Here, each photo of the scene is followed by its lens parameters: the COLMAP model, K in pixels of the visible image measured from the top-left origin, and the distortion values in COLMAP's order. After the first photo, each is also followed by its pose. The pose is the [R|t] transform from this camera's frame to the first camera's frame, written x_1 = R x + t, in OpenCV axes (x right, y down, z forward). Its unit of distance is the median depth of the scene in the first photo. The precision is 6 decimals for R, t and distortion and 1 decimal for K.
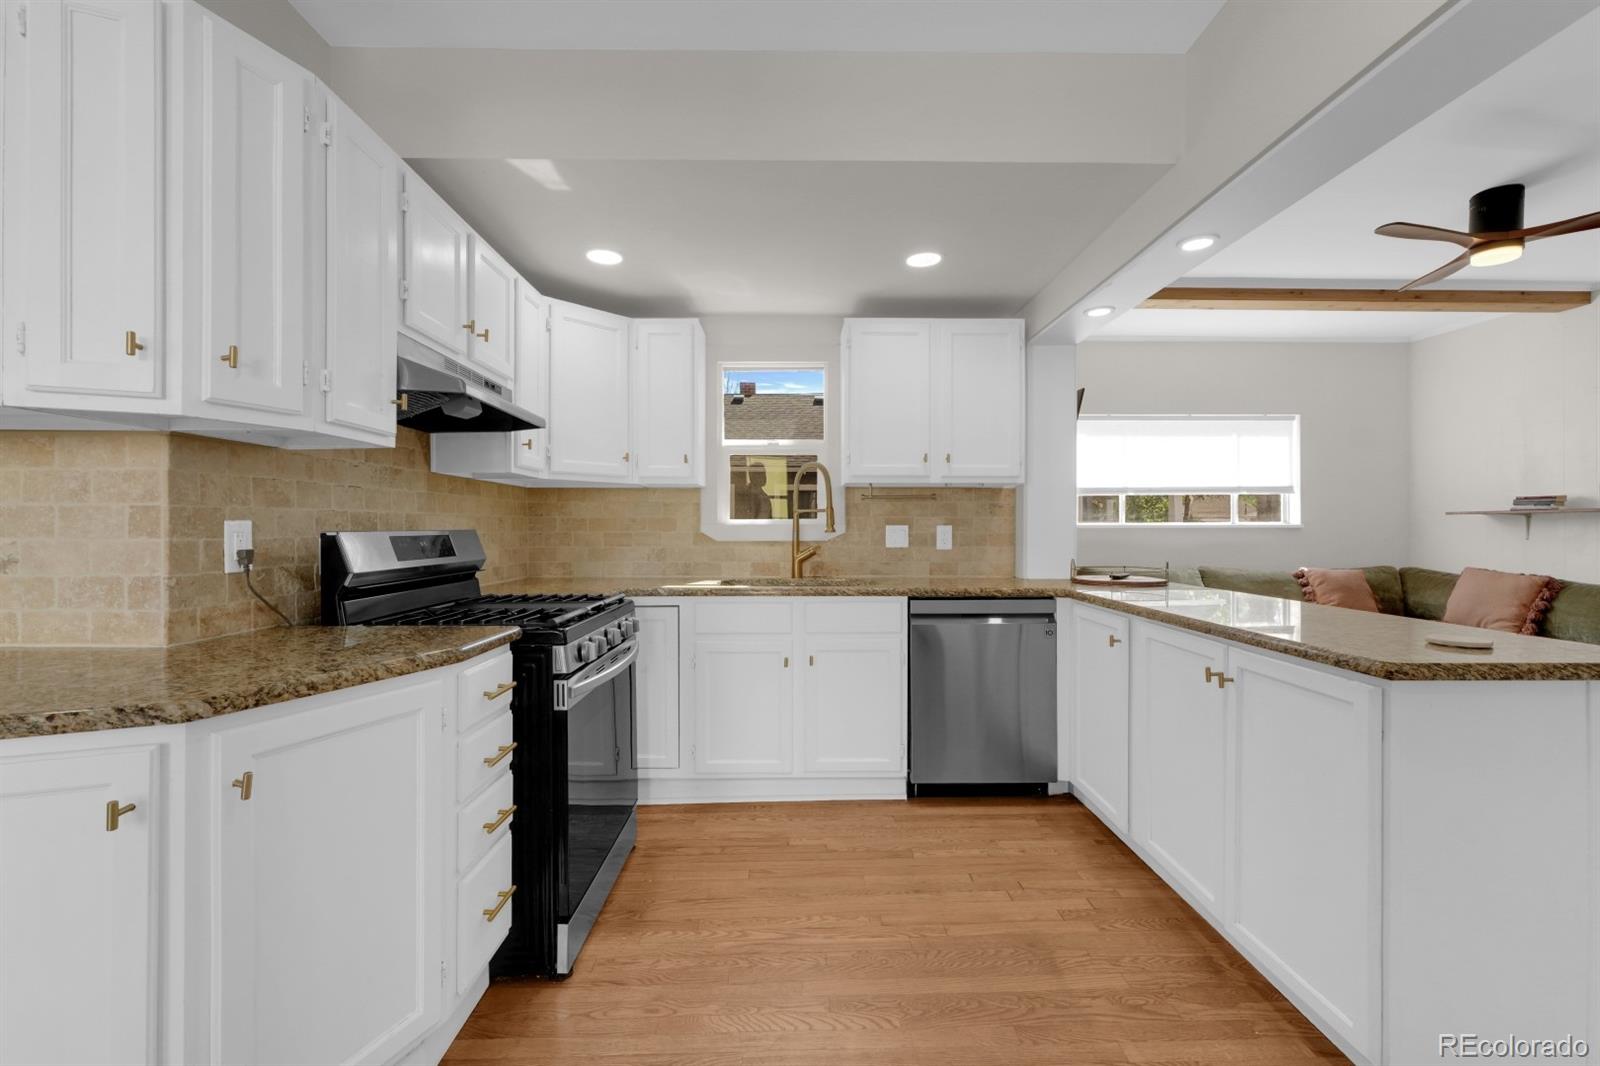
lens RADIAL K [[681.0, 0, 797.5], [0, 681.0, 527.8], [0, 0, 1]] dist [-0.003671, 0.000971]
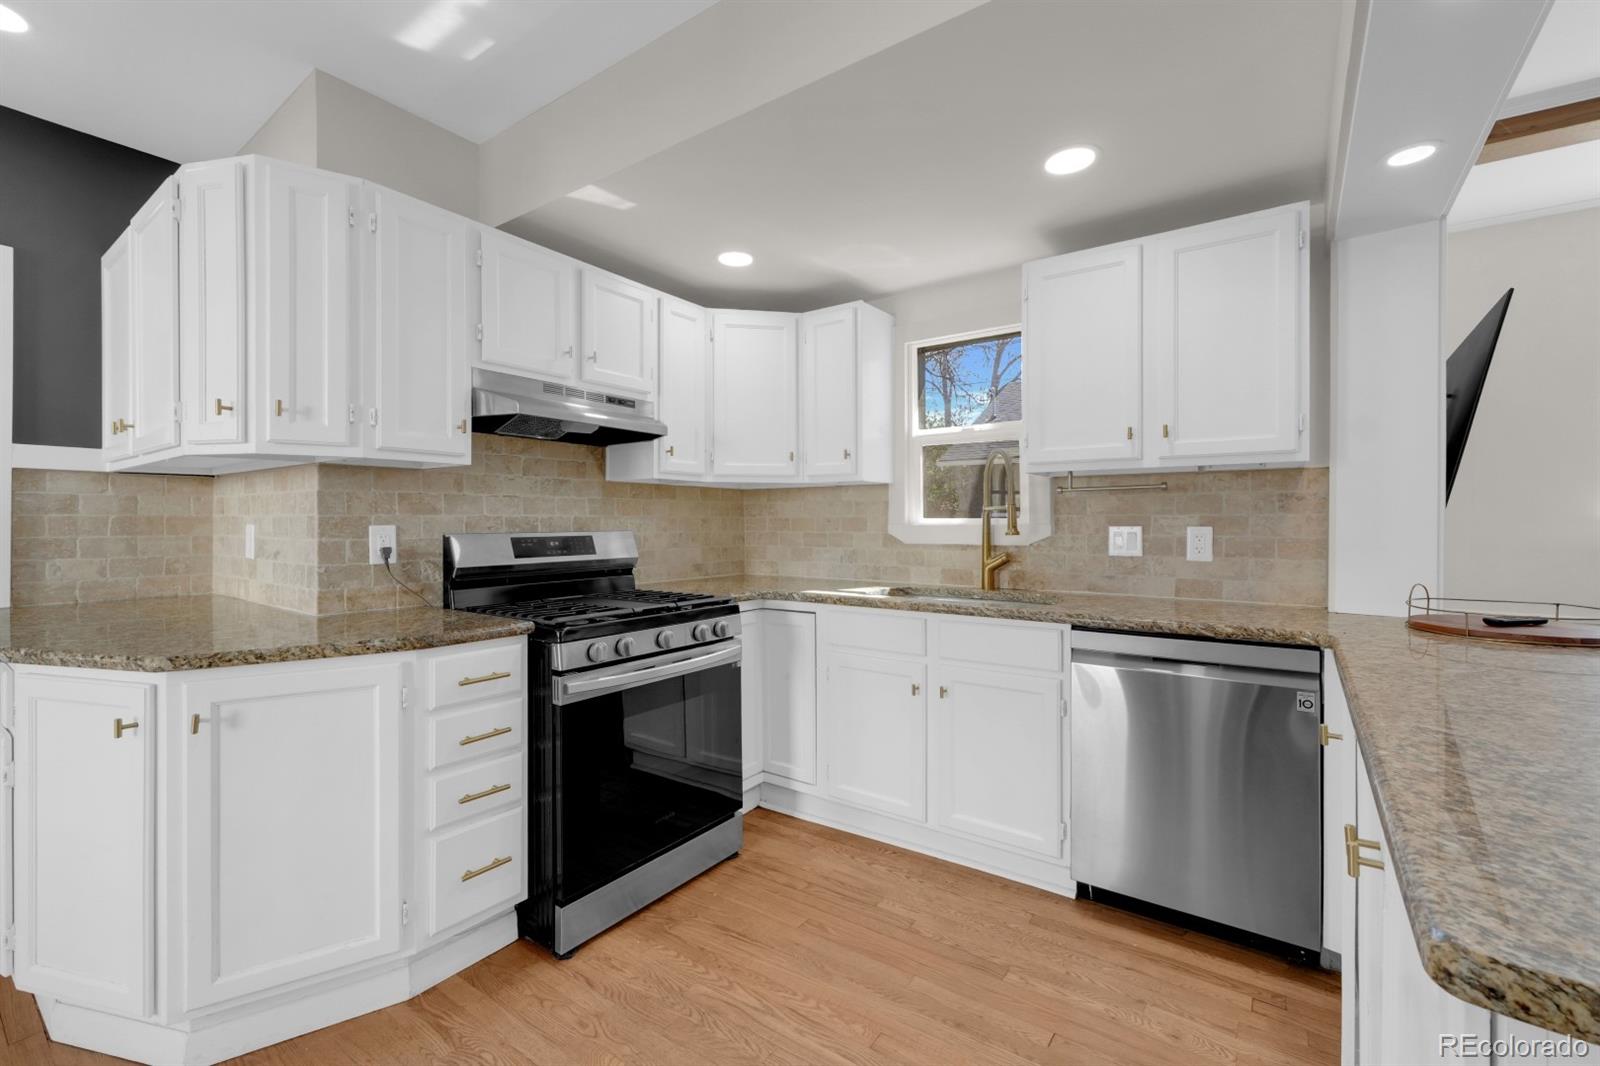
lens RADIAL K [[681.0, 0, 792.0], [0, 681.0, 525.6], [0, 0, 1]] dist [-0.003671, 0.000971]
pose [[0.803627, 0.002679, -0.595127, 0.325750], [0.000145, 0.999989, 0.004697, -0.008665], [0.595133, -0.003860, 0.803618, 0.208591]]
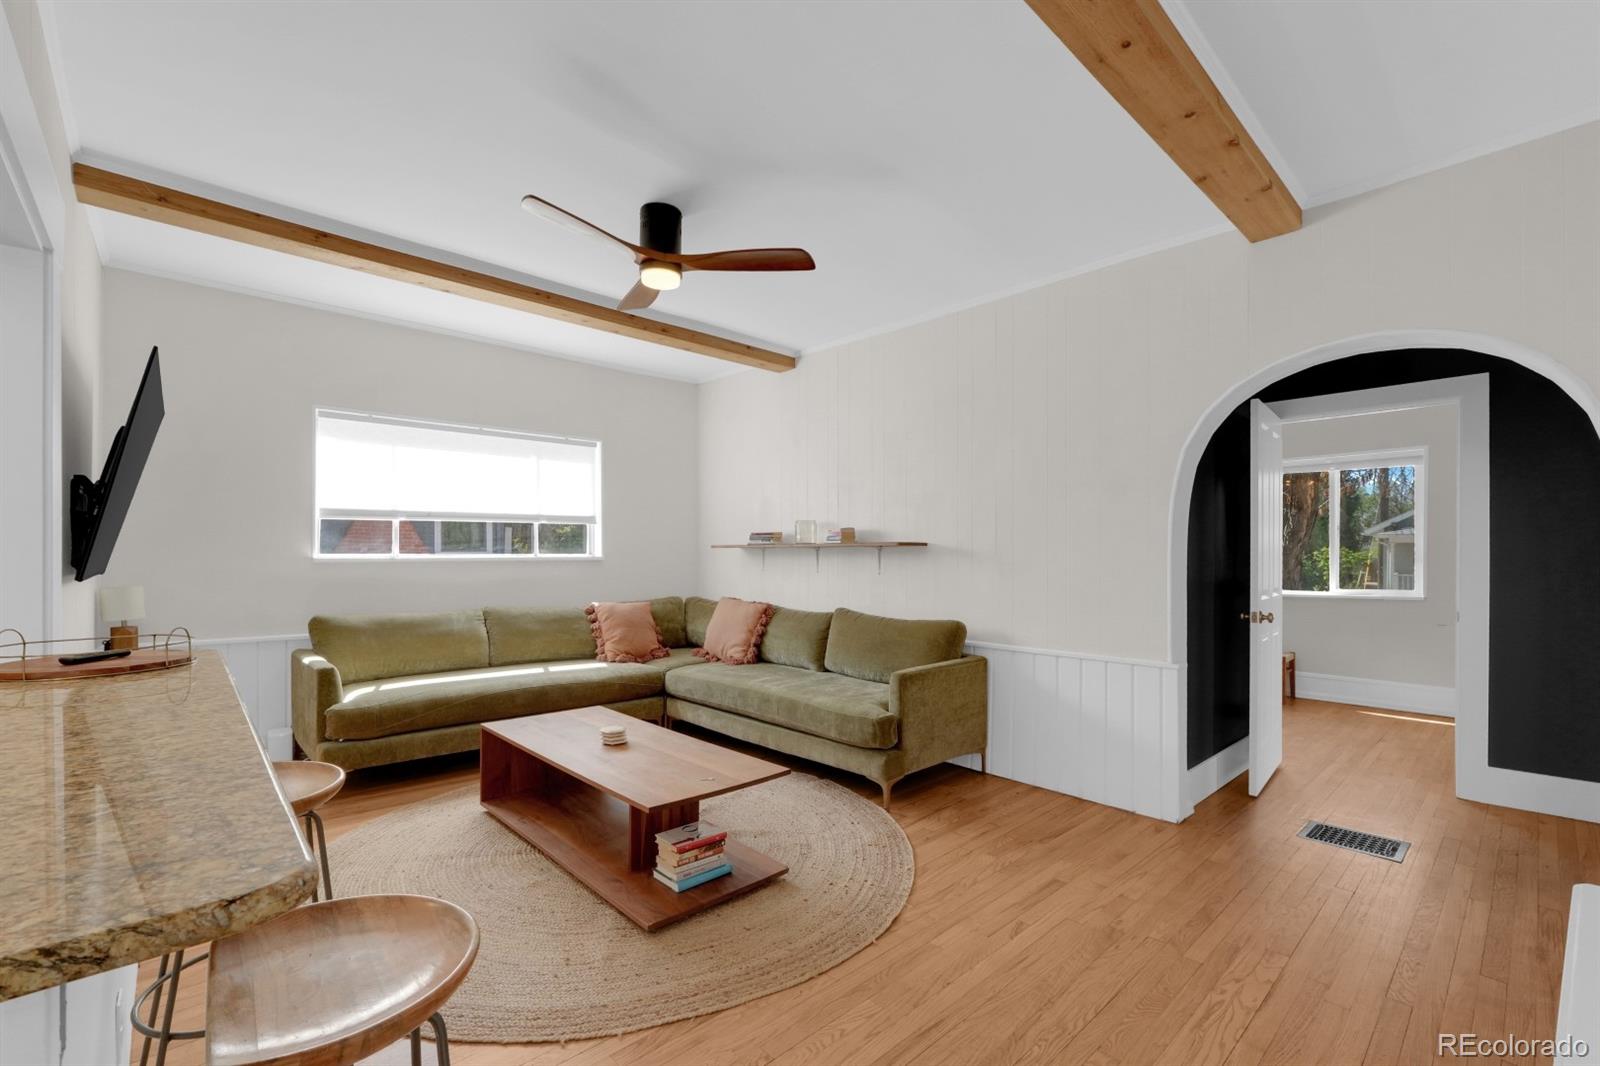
lens RADIAL K [[681.0, 0, 819.9], [0, 681.0, 557.6], [0, 0, 1]] dist [-0.003671, 0.000971]
pose [[0.731206, -0.004382, 0.682143, 0.540404], [0.000872, 0.999985, 0.005488, -0.014869], [-0.682156, -0.003418, 0.731199, 0.152597]]
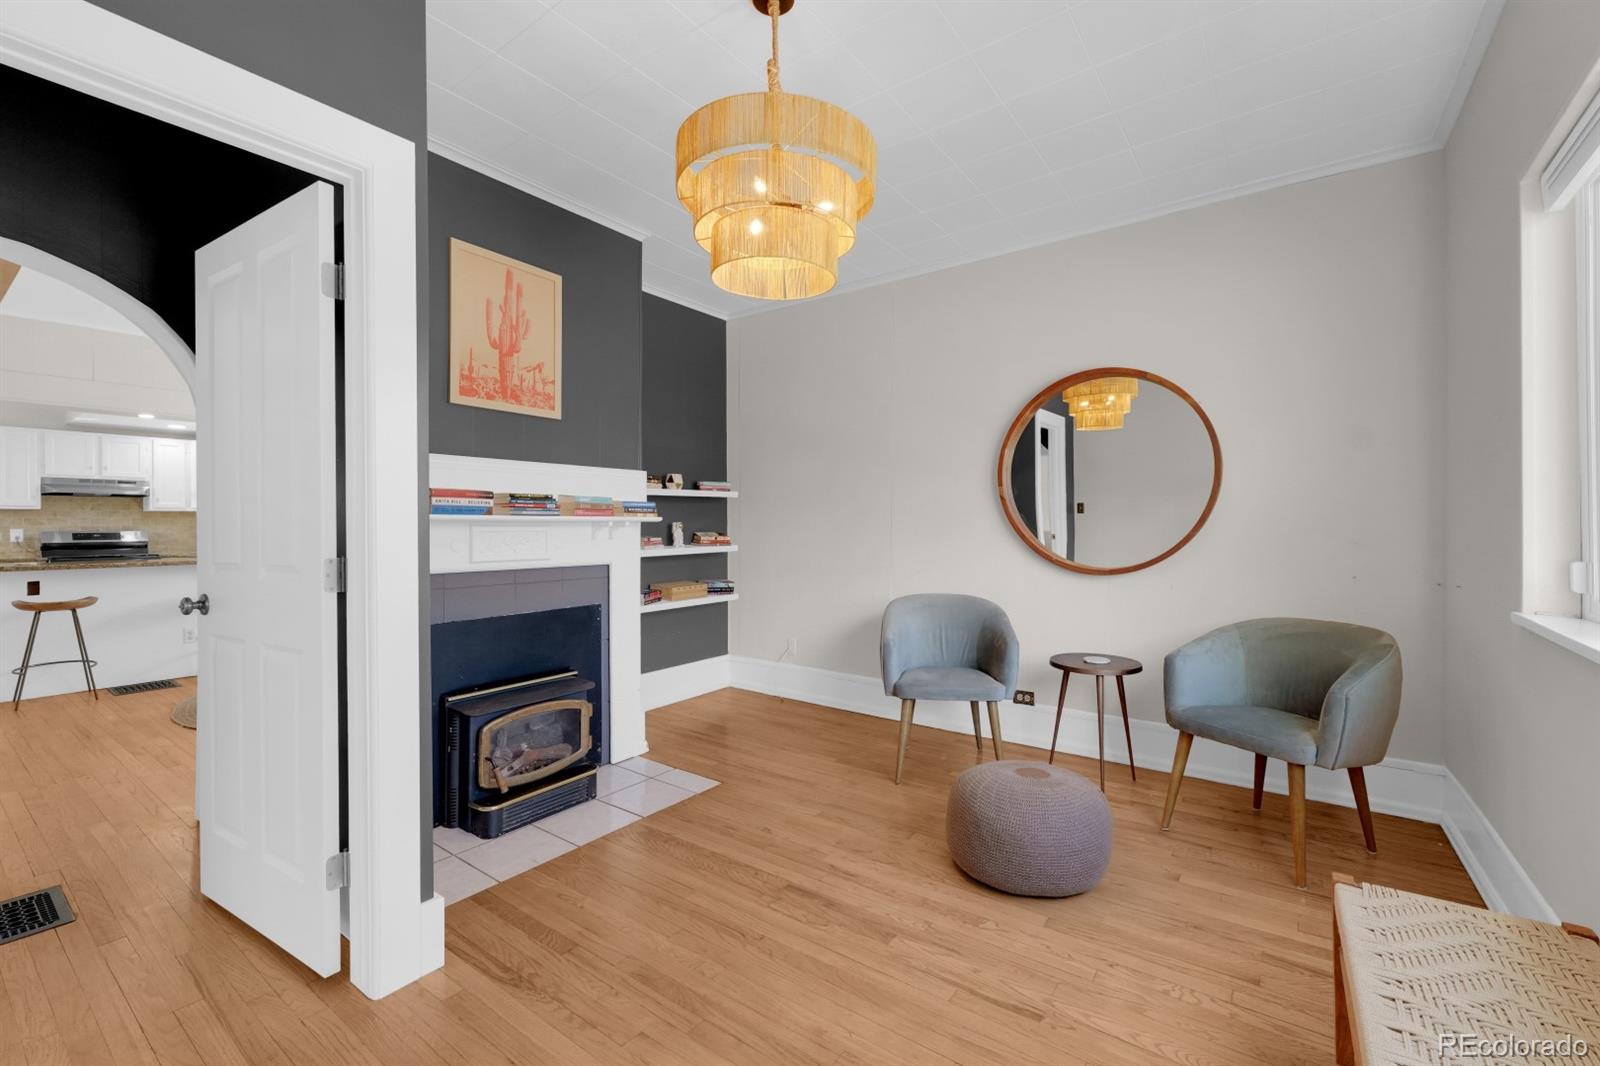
lens RADIAL K [[681.0, 0, 794.7], [0, 681.0, 529.9], [0, 0, 1]] dist [-0.003671, 0.000971]
pose [[0.797307, -0.007870, -0.603523, 2.747450], [0.008362, 0.999963, -0.001994, 0.021501], [0.603516, -0.003457, 0.797343, 0.298853]]
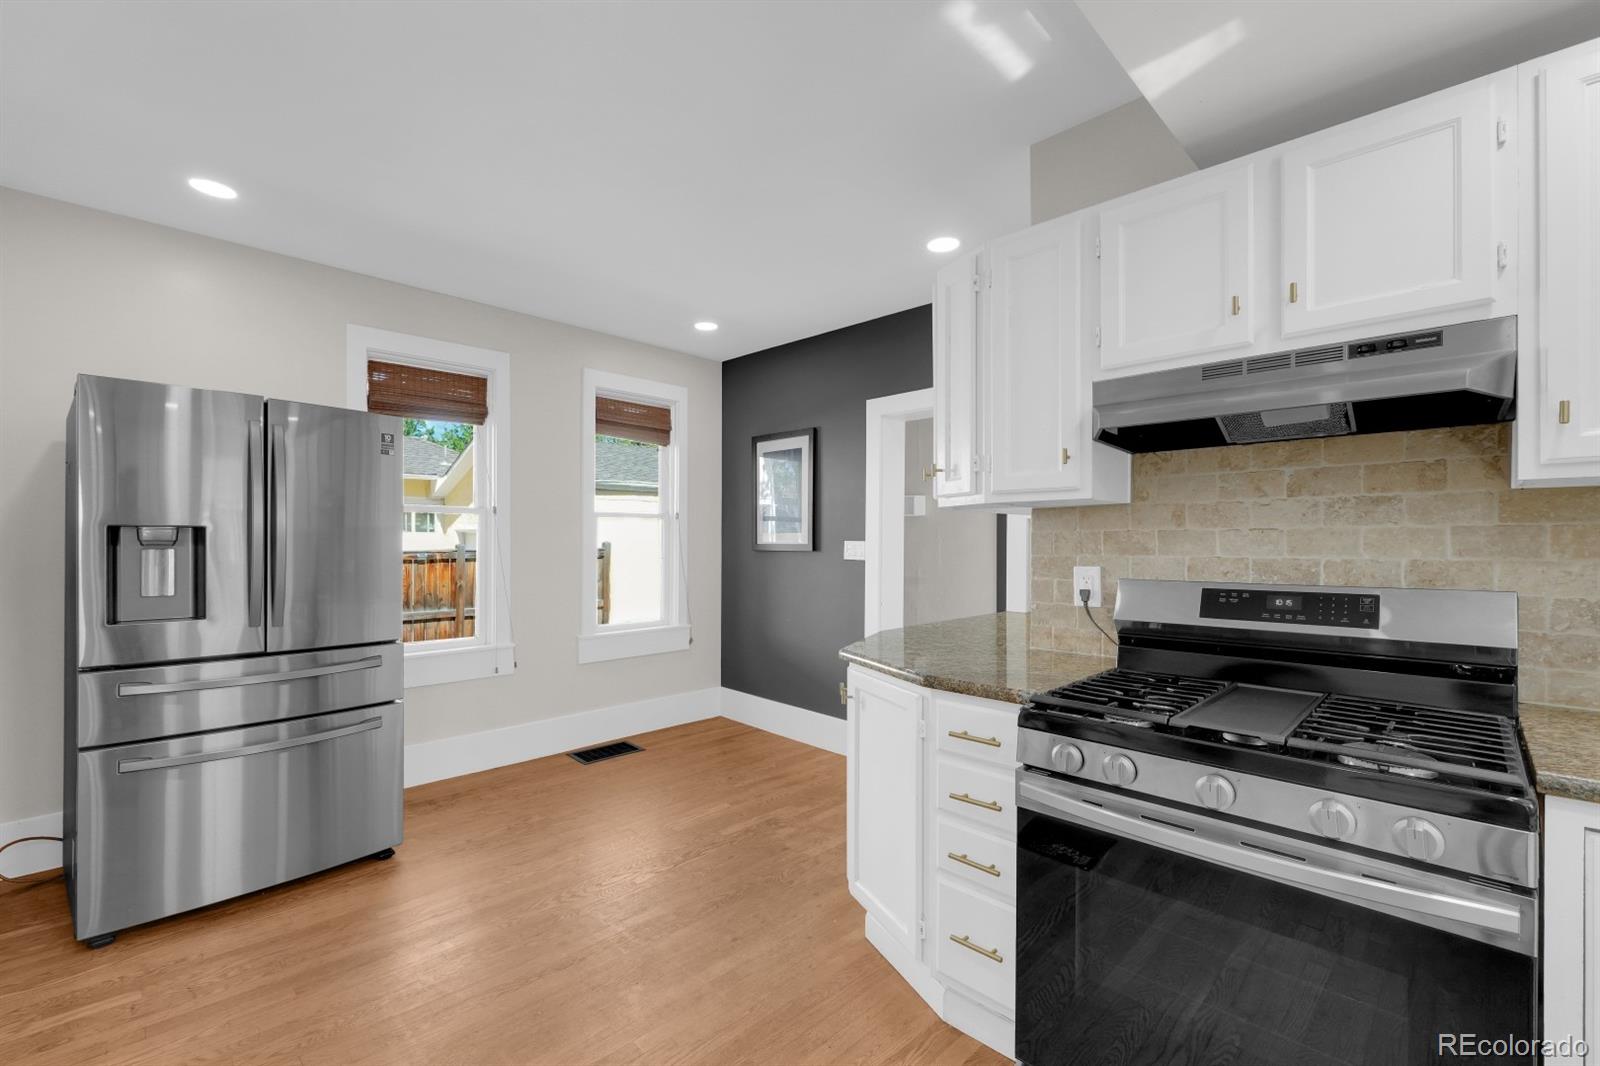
lens RADIAL K [[681.0, 0, 798.1], [0, 681.0, 542.3], [0, 0, 1]] dist [-0.003671, 0.000971]
pose [[-0.713700, -0.004009, -0.700440, 0.241949], [-0.003063, 0.999992, -0.002603, -0.026456], [0.700445, 0.000288, -0.713706, 0.797407]]
